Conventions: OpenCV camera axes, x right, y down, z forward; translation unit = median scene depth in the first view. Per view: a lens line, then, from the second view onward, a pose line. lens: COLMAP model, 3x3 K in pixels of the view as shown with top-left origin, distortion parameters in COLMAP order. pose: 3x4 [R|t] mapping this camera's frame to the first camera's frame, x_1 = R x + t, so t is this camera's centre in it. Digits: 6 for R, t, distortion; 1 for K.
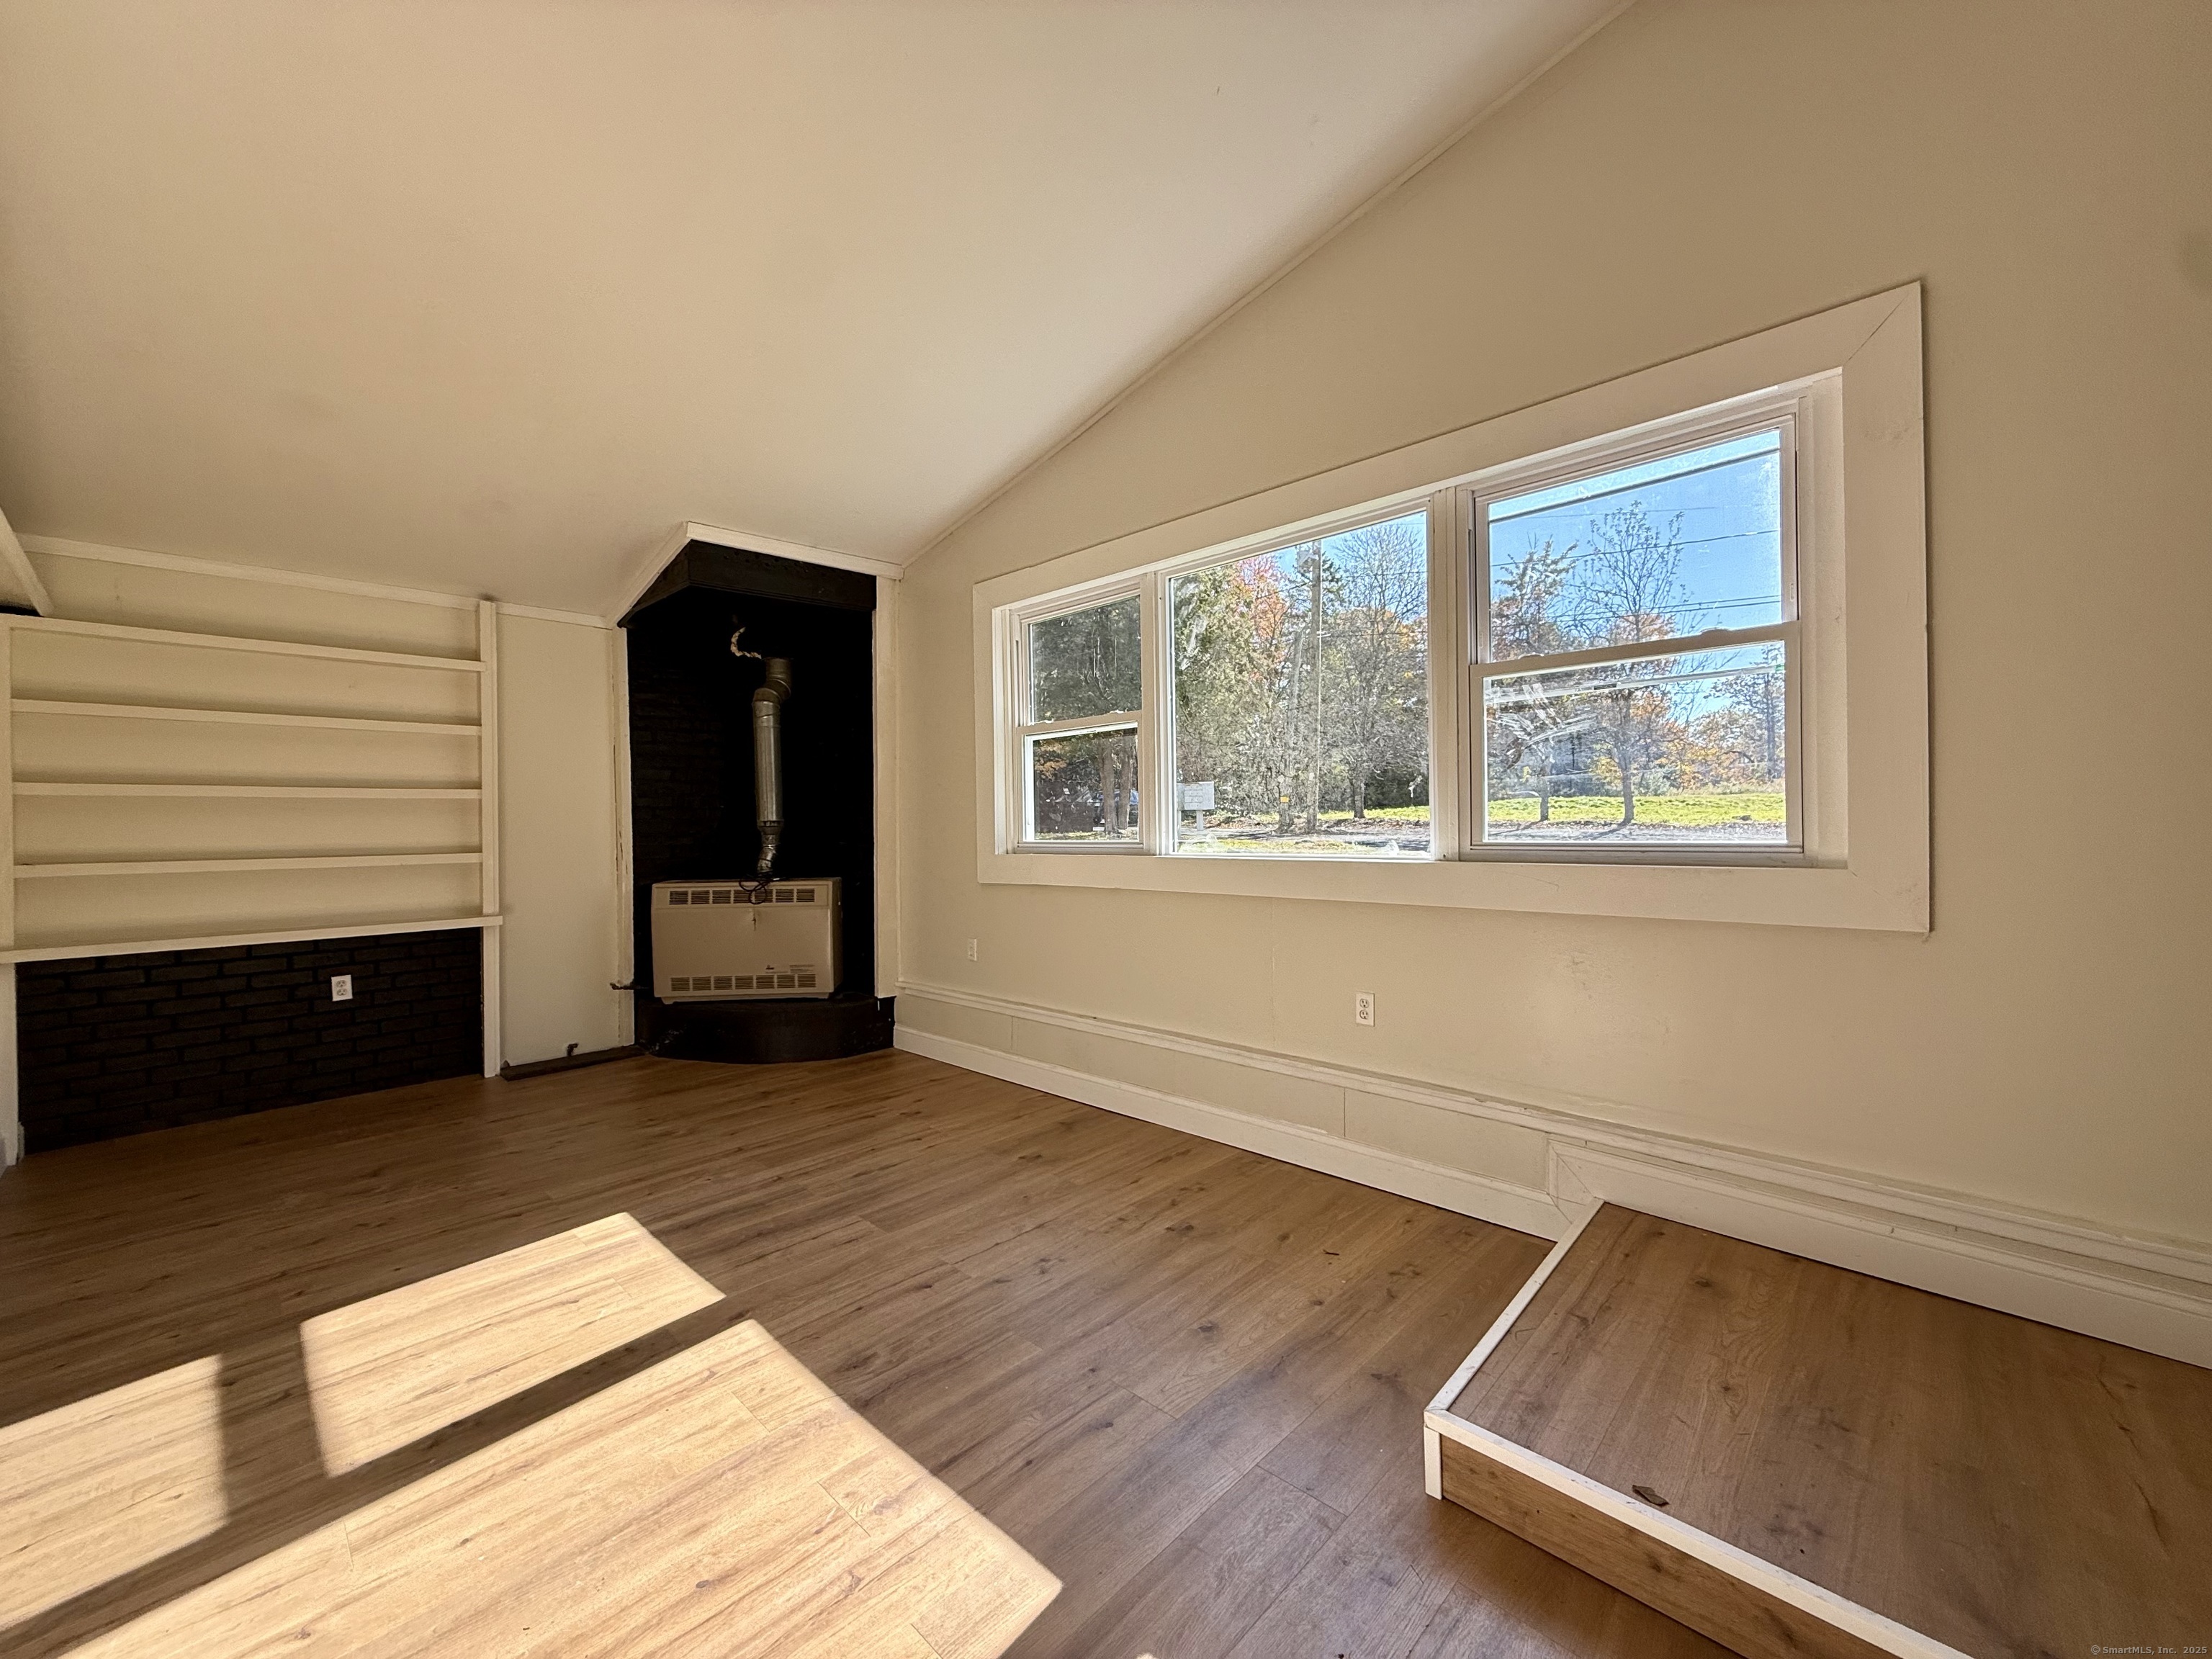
lens RADIAL K [[877.5, 0, 1104.1], [0, 877.5, 830.0], [0, 0, 1]] dist [-0.001176, 0.000117]
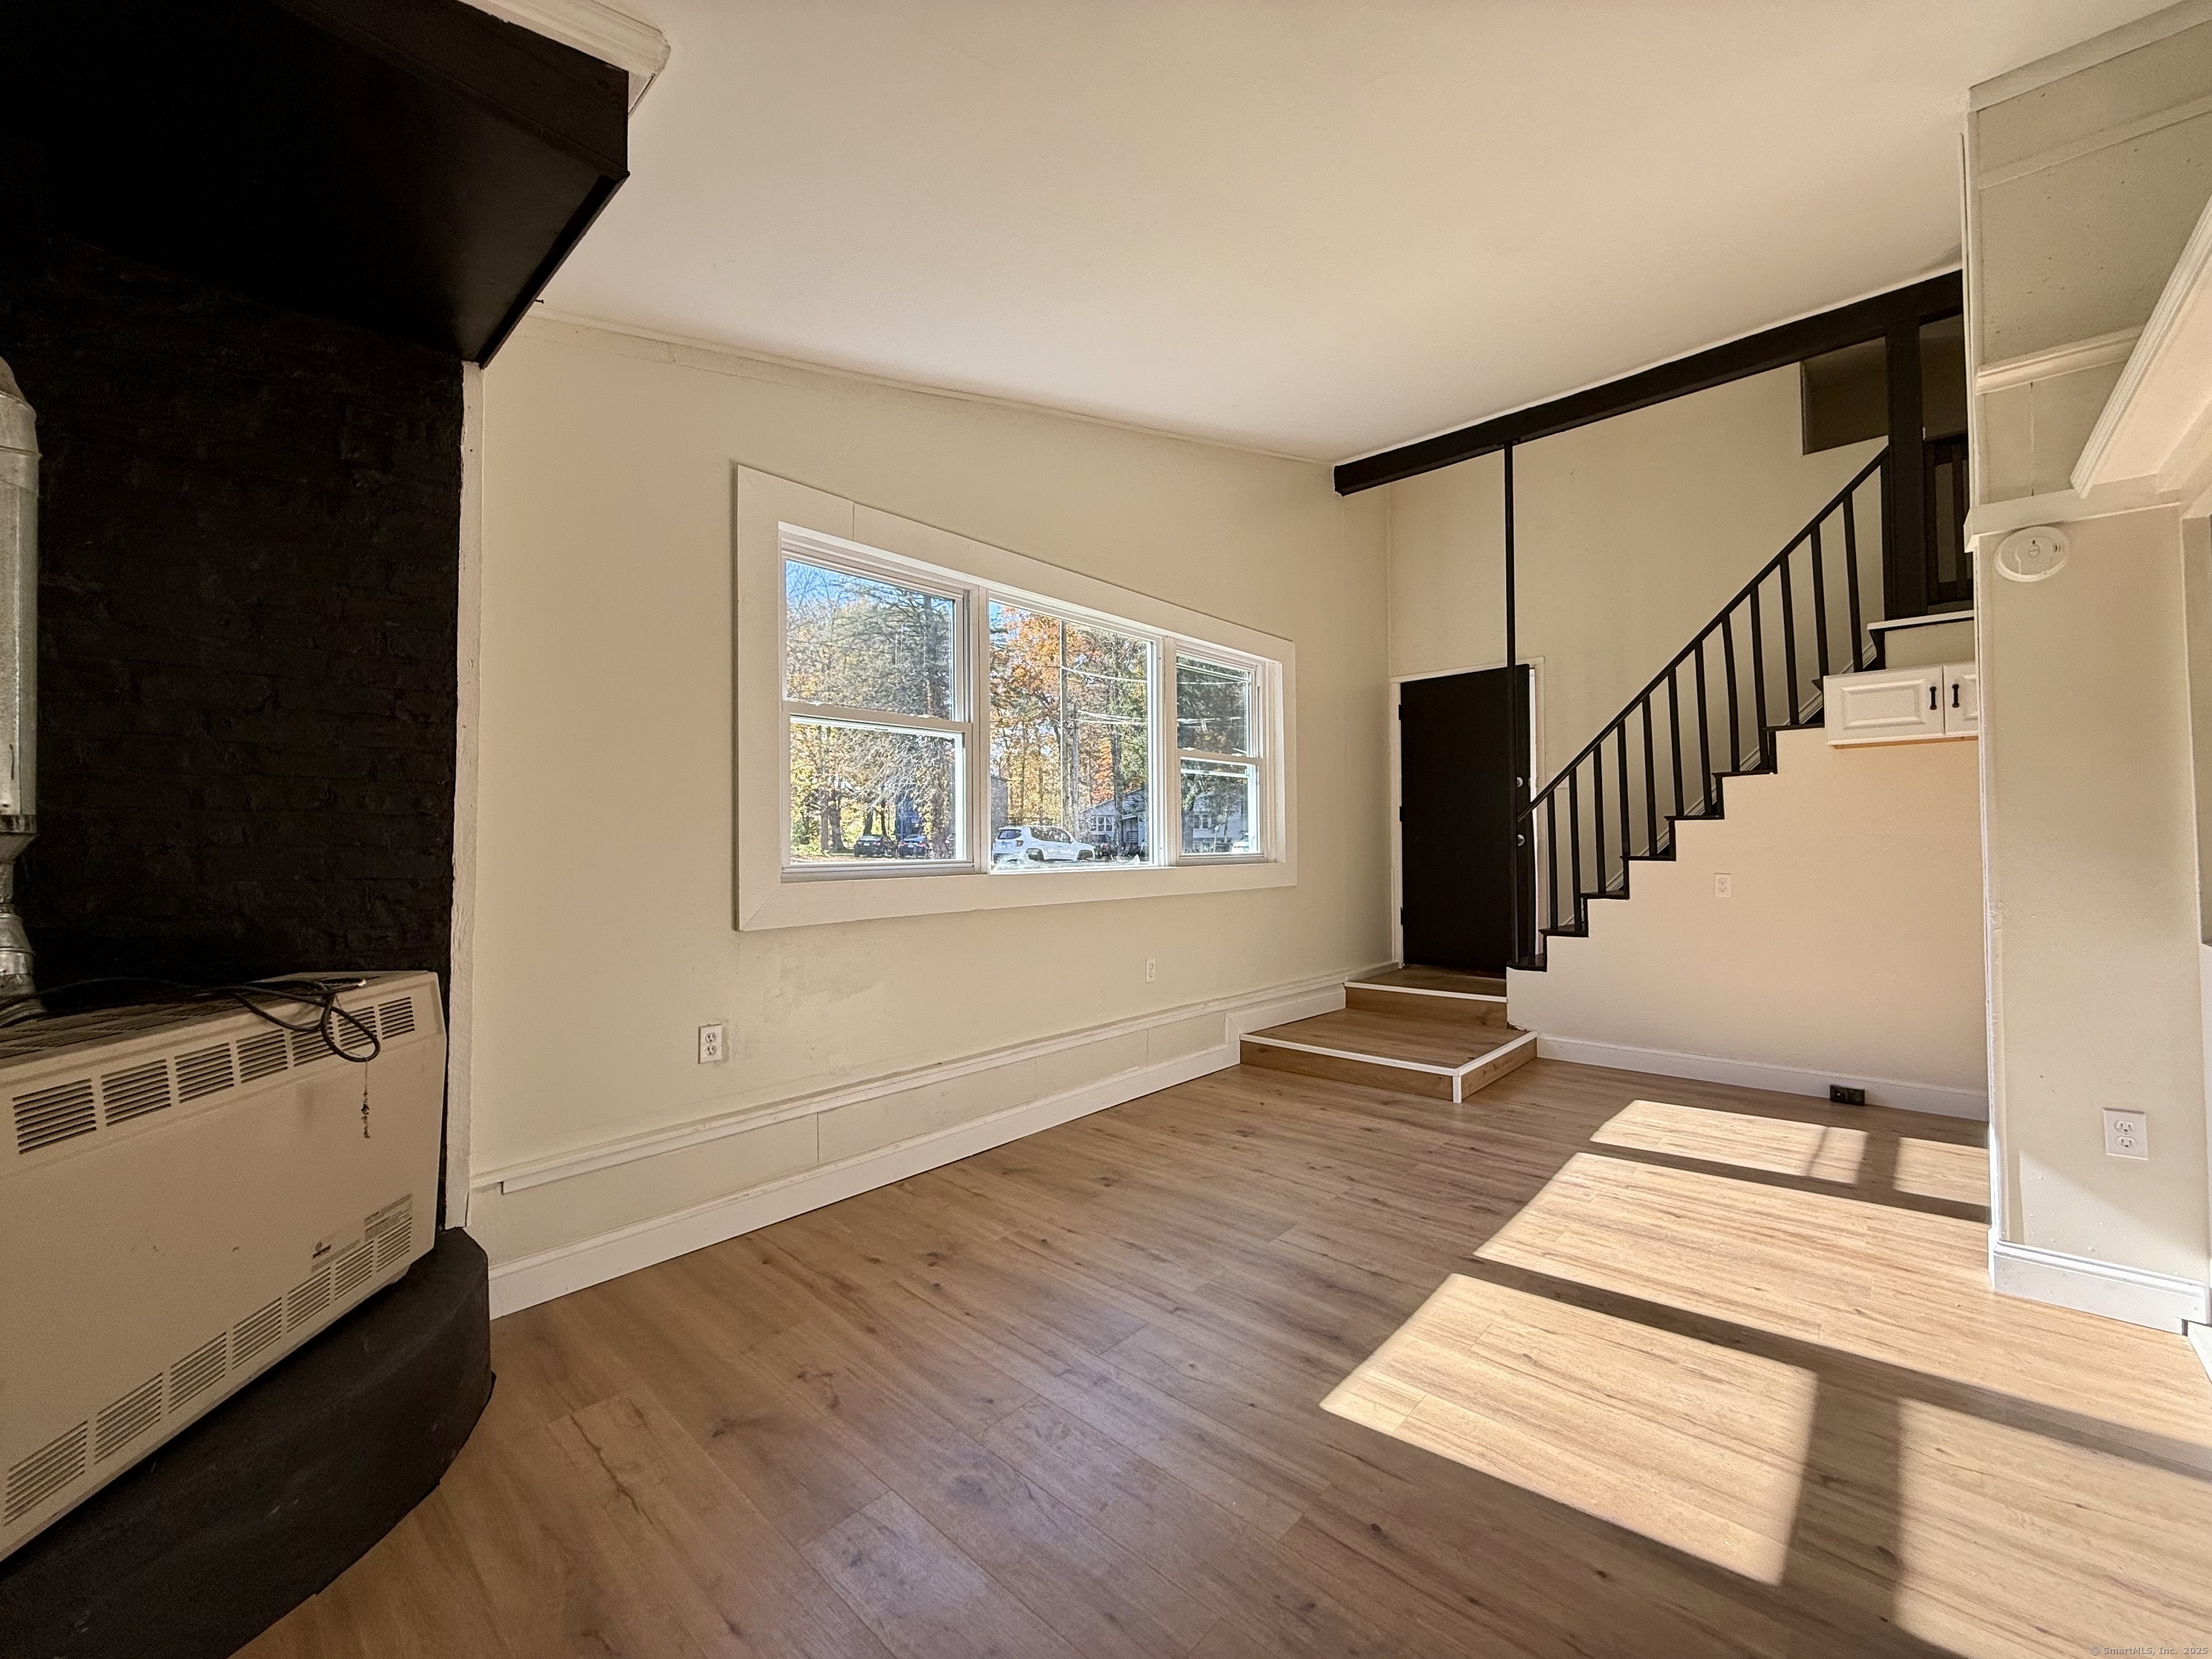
lens RADIAL K [[877.5, 0, 1104.5], [0, 877.5, 829.3], [0, 0, 1]] dist [-0.001176, 0.000117]
pose [[-0.025654, 0.030401, 0.999208, -1.173789], [0.013567, 0.999456, -0.030060, 0.013440], [-0.999579, 0.012785, -0.026053, 1.127142]]
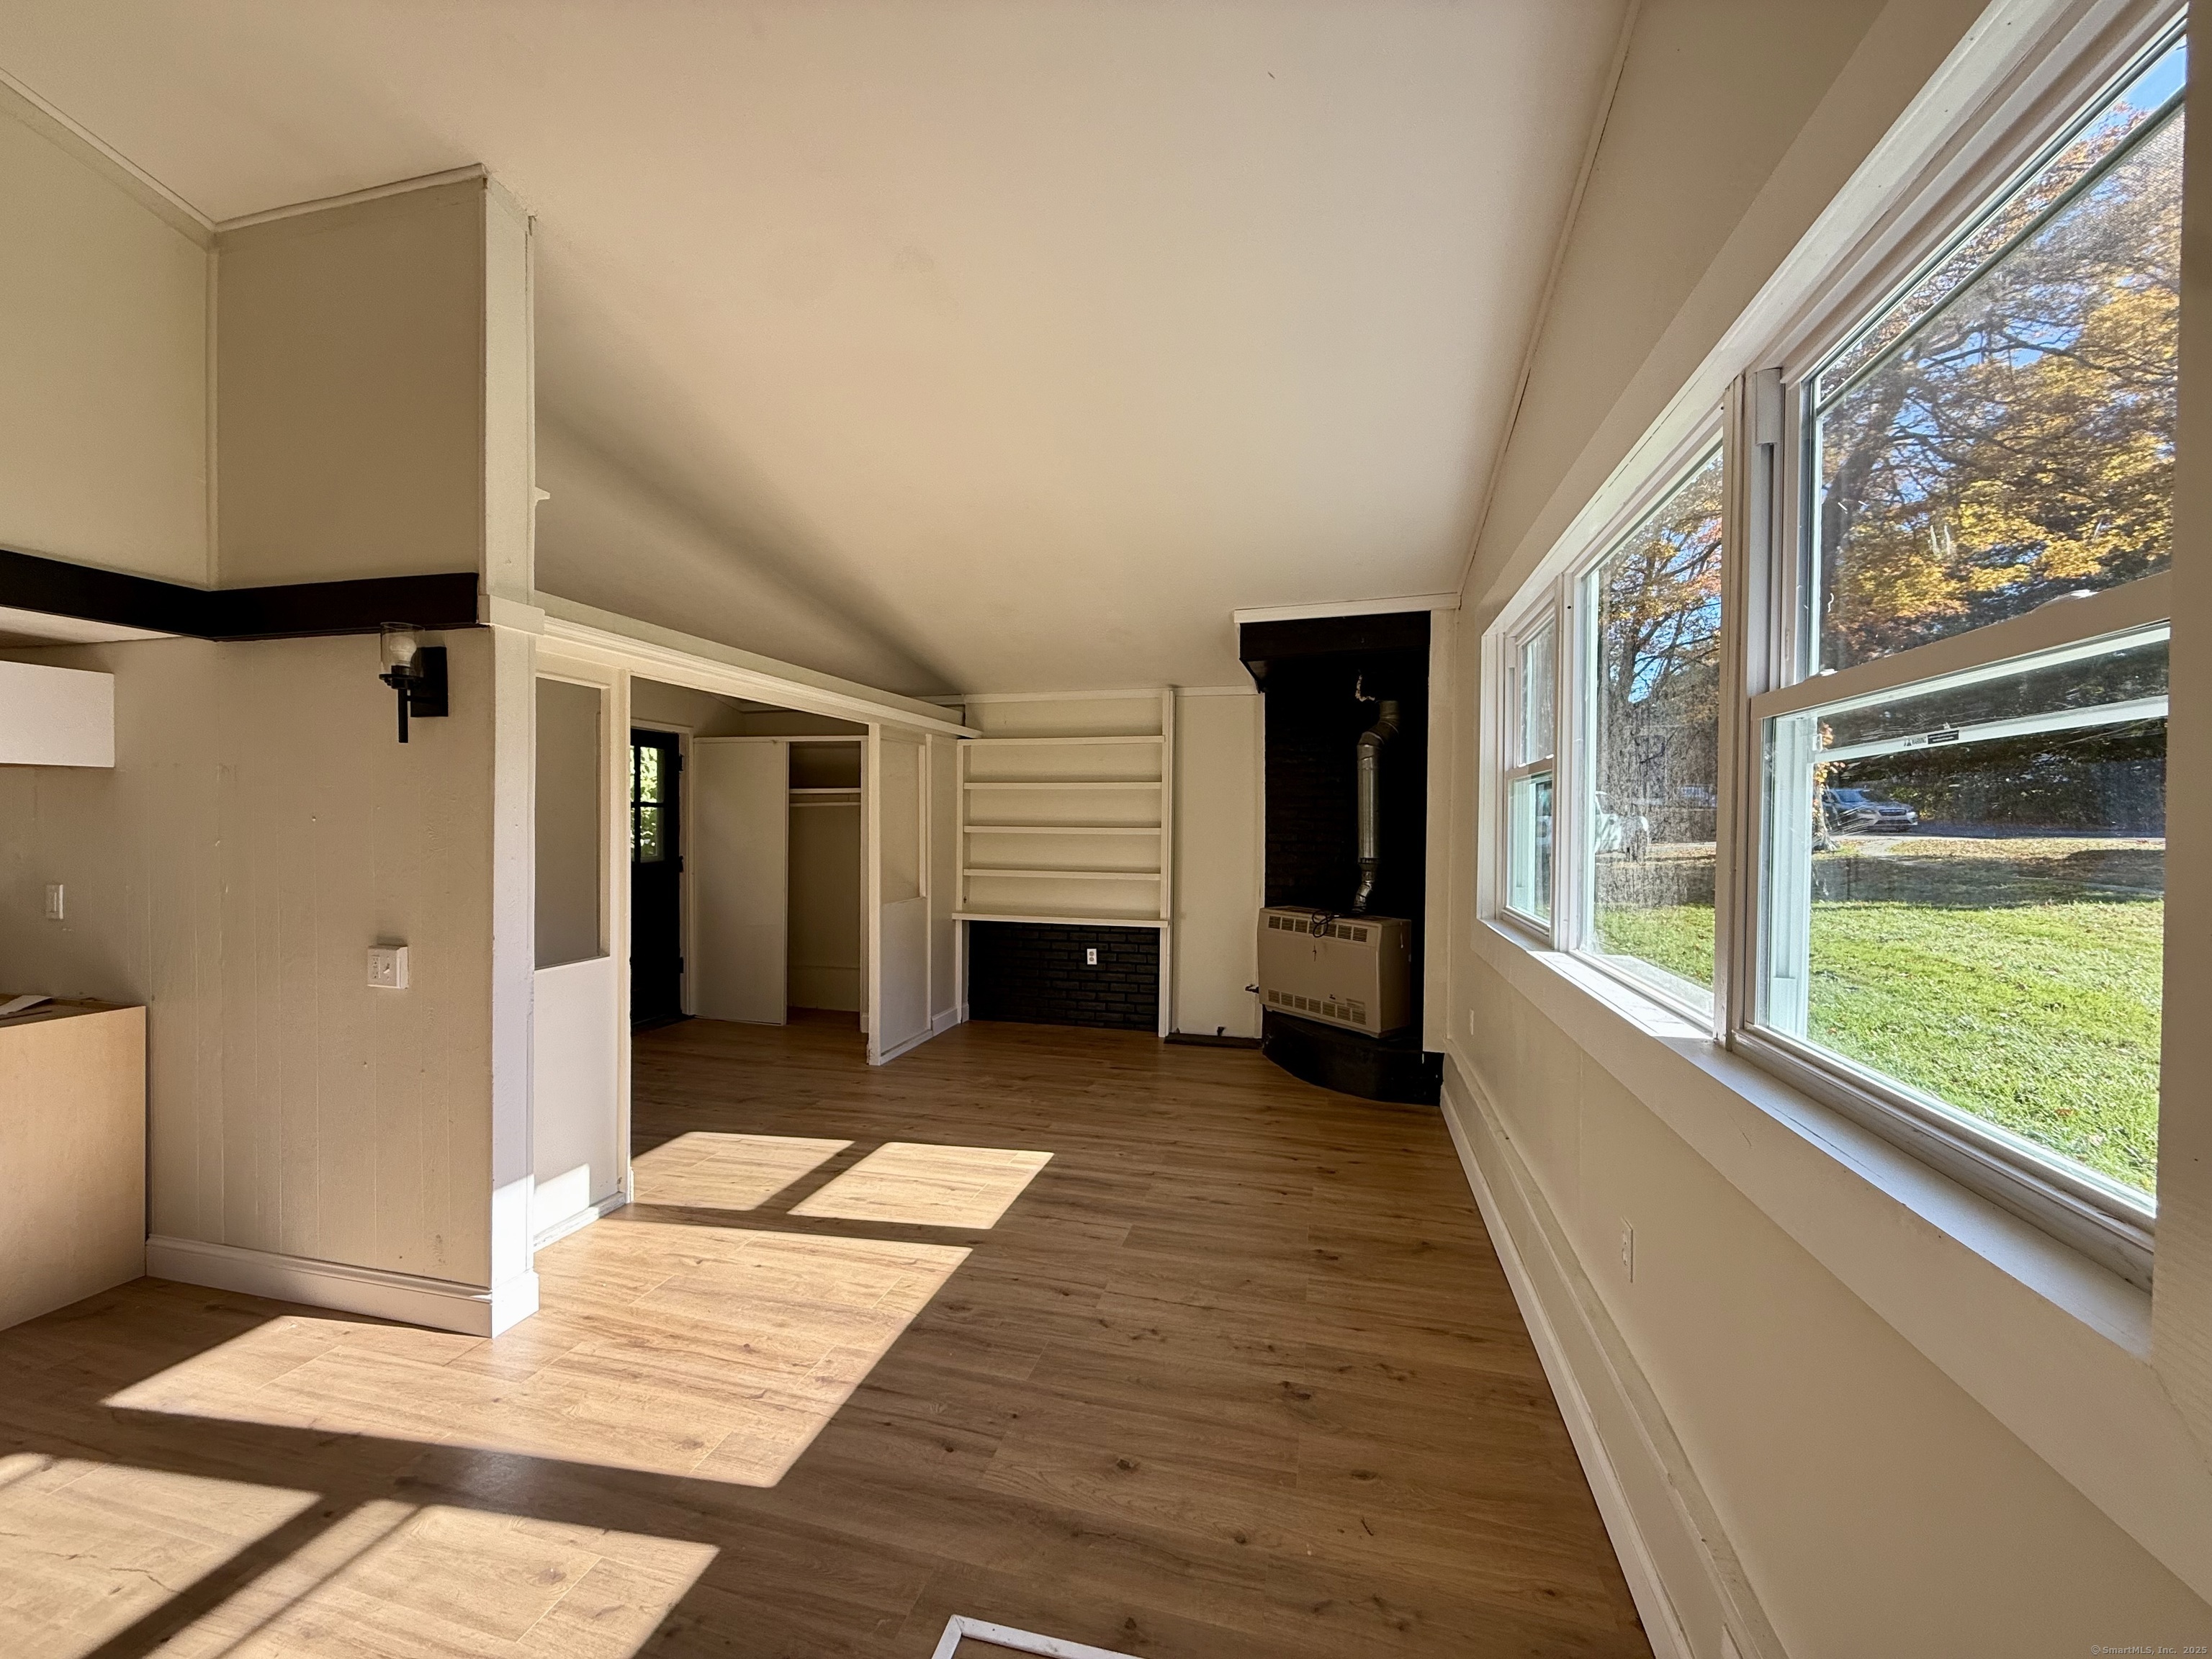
lens RADIAL K [[877.5, 0, 1103.2], [0, 877.5, 832.3], [0, 0, 1]] dist [-0.001176, 0.000117]
pose [[0.486859, 0.030048, -0.872964, 0.663454], [-0.020812, 0.999523, 0.022797, -0.102271], [0.873233, 0.007069, 0.487252, 0.368353]]
